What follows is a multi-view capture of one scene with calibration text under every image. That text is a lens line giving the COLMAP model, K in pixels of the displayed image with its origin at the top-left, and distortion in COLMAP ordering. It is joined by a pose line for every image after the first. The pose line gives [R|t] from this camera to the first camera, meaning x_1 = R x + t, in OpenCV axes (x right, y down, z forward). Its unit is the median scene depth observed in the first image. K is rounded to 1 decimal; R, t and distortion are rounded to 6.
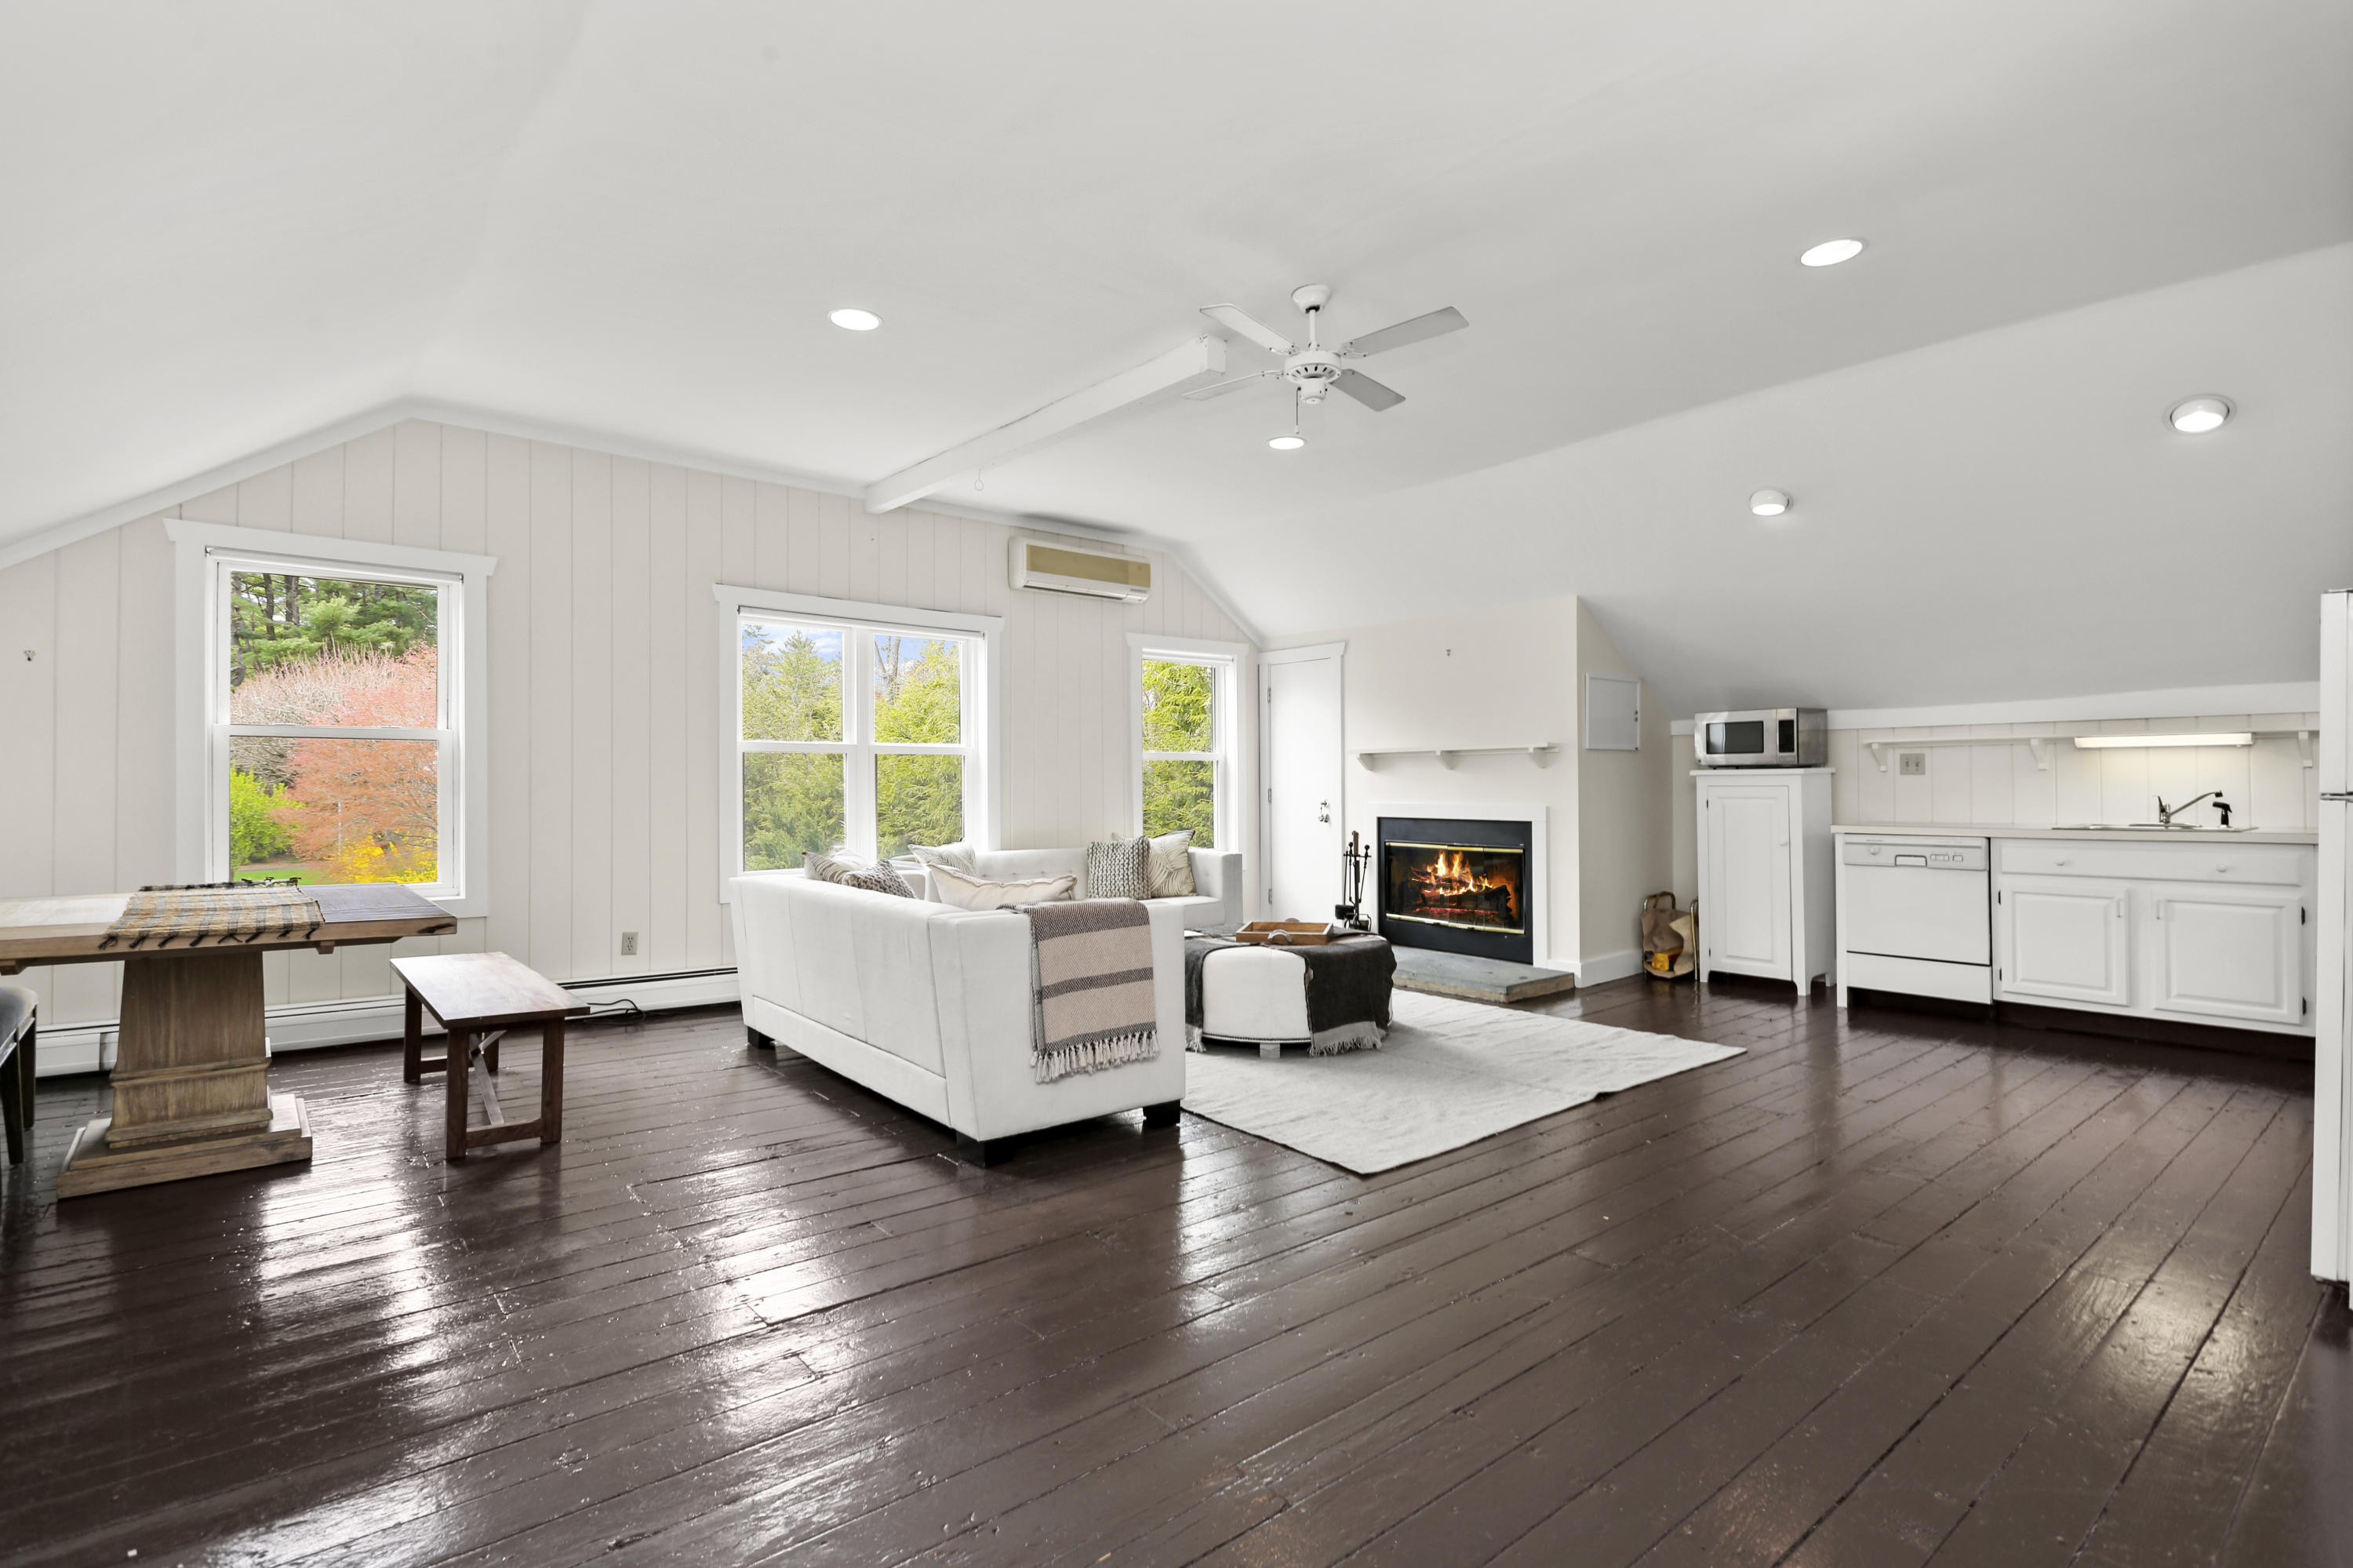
lens RADIAL K [[1113.3, 0, 1175.8], [0, 1113.3, 776.7], [0, 0, 1]] dist [0.022215, -0.014191]
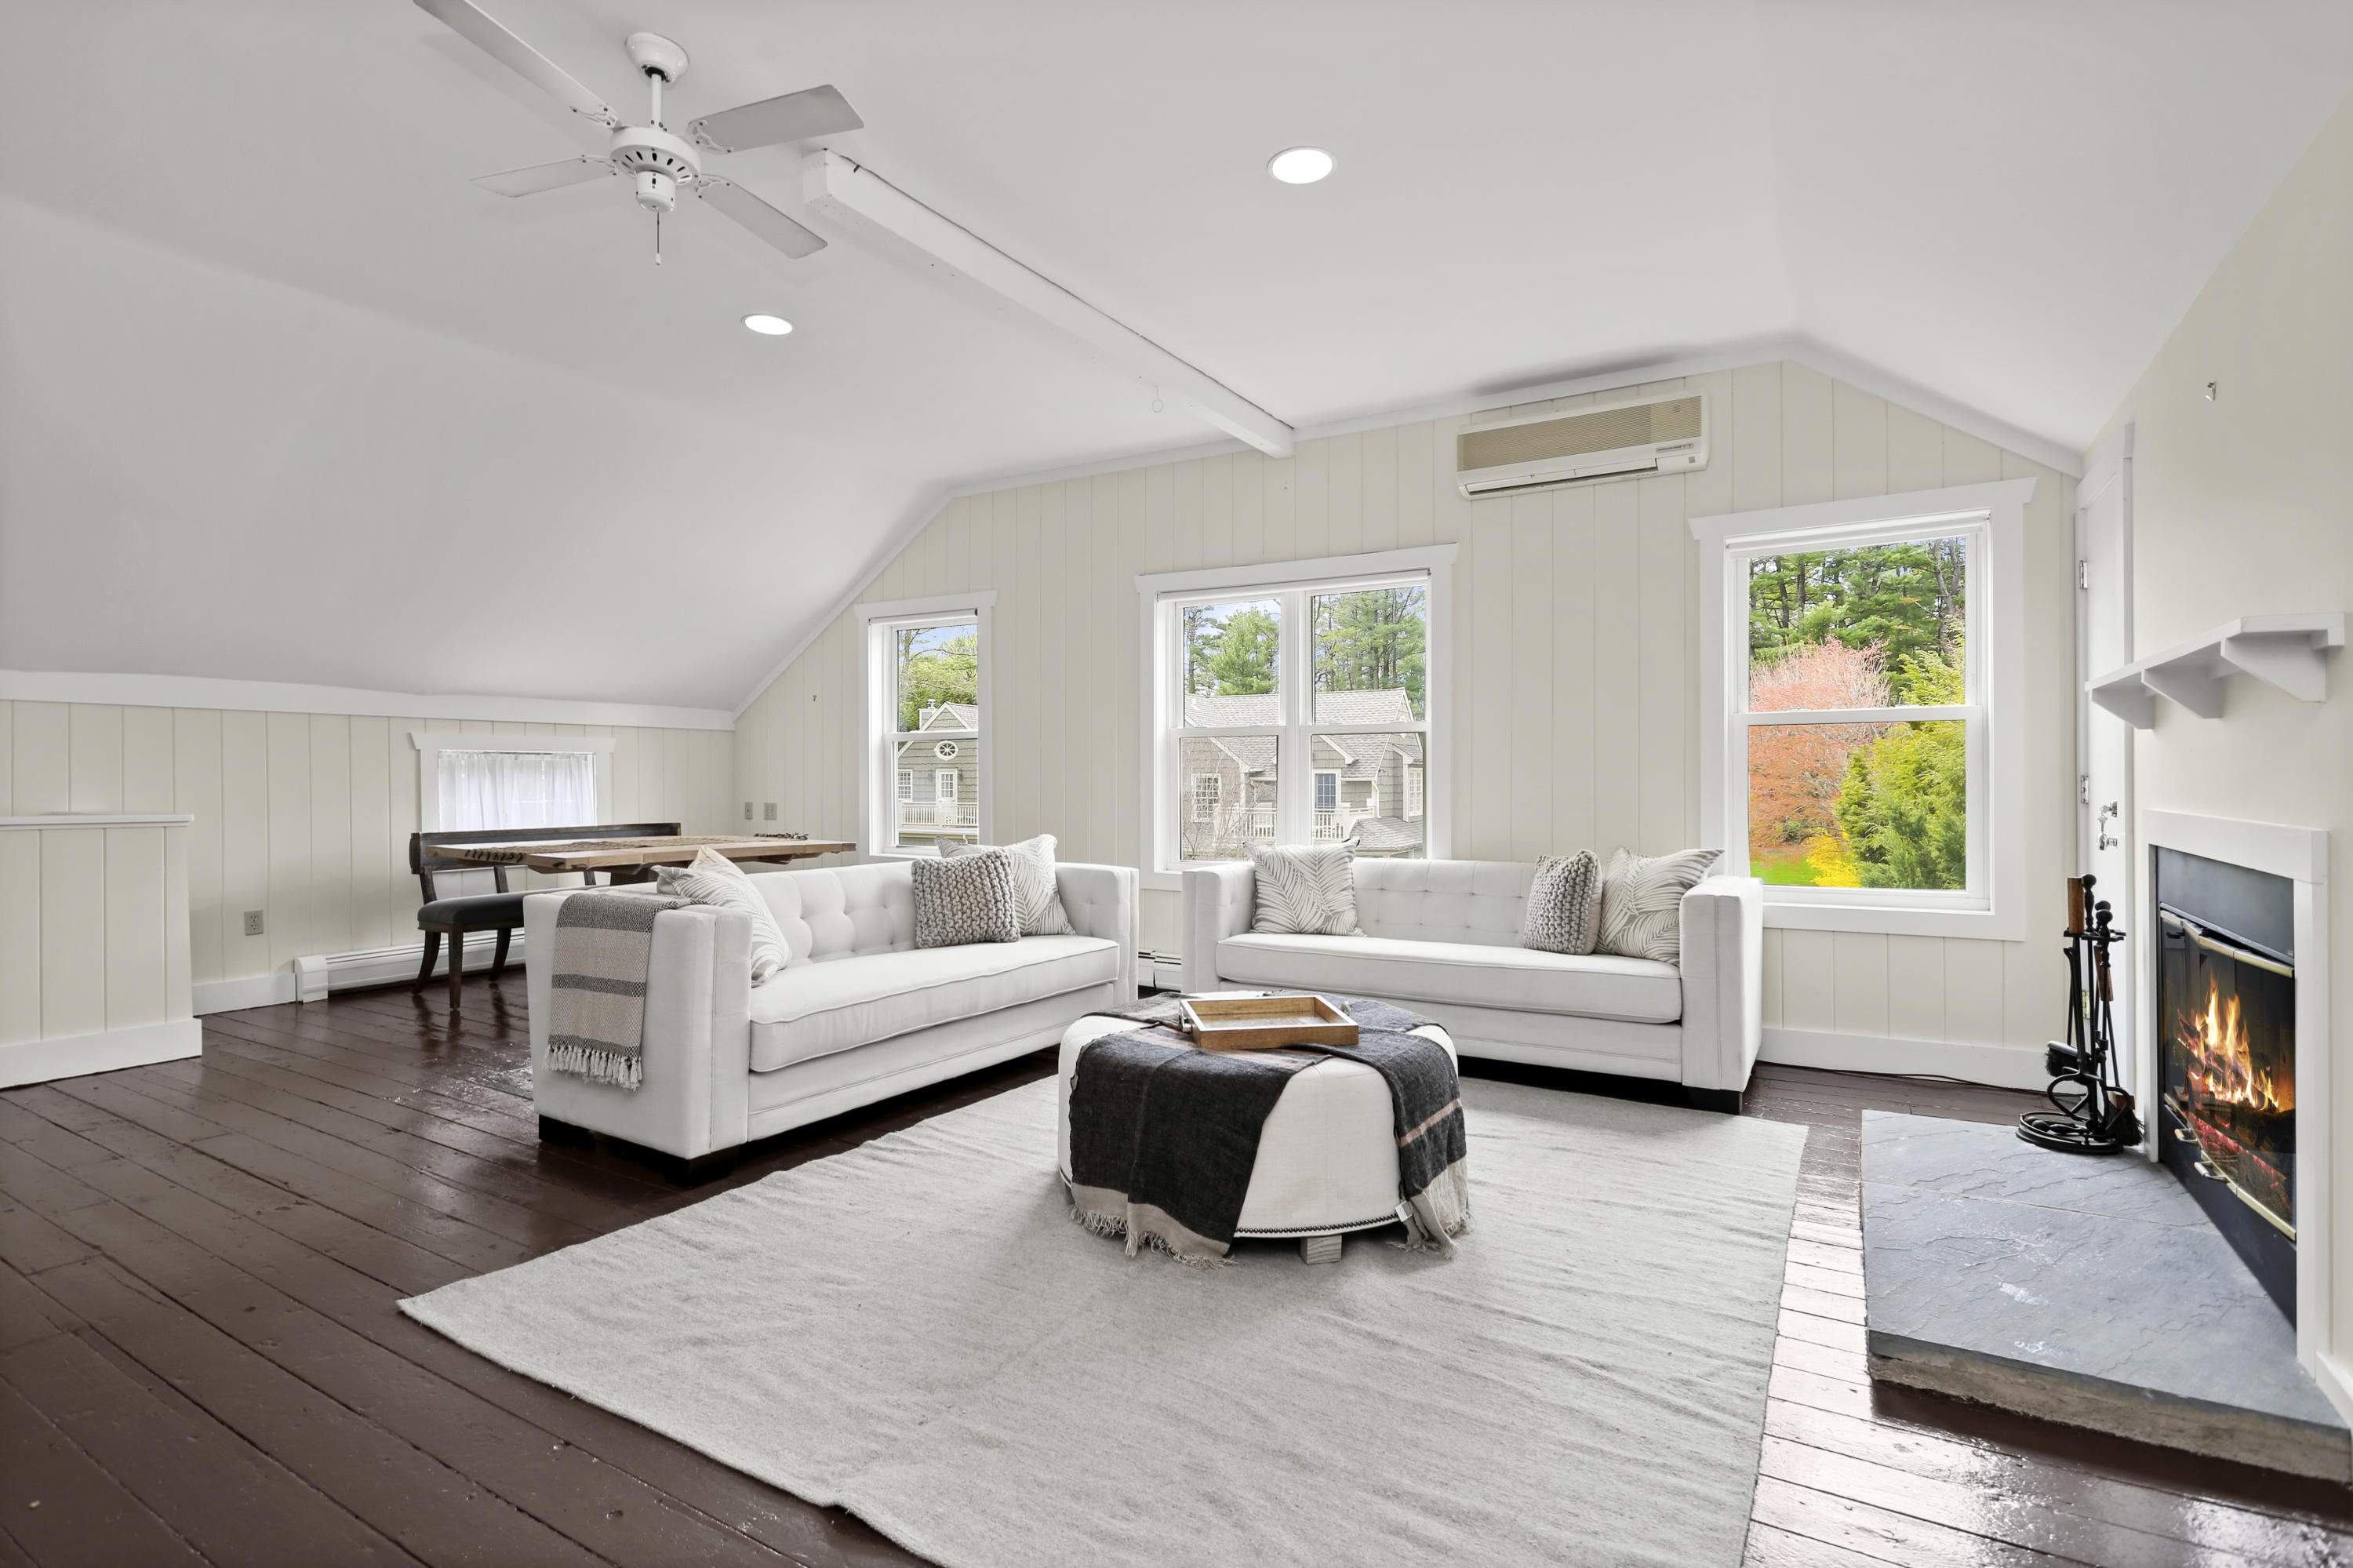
lens RADIAL K [[1113.3, 0, 1175.8], [0, 1113.3, 776.7], [0, 0, 1]] dist [0.022215, -0.014191]
pose [[0.336811, 0.000132, -0.941572, 0.500607], [0.006852, 0.999973, 0.002591, 0.009236], [0.941547, -0.007325, 0.336801, 0.606746]]
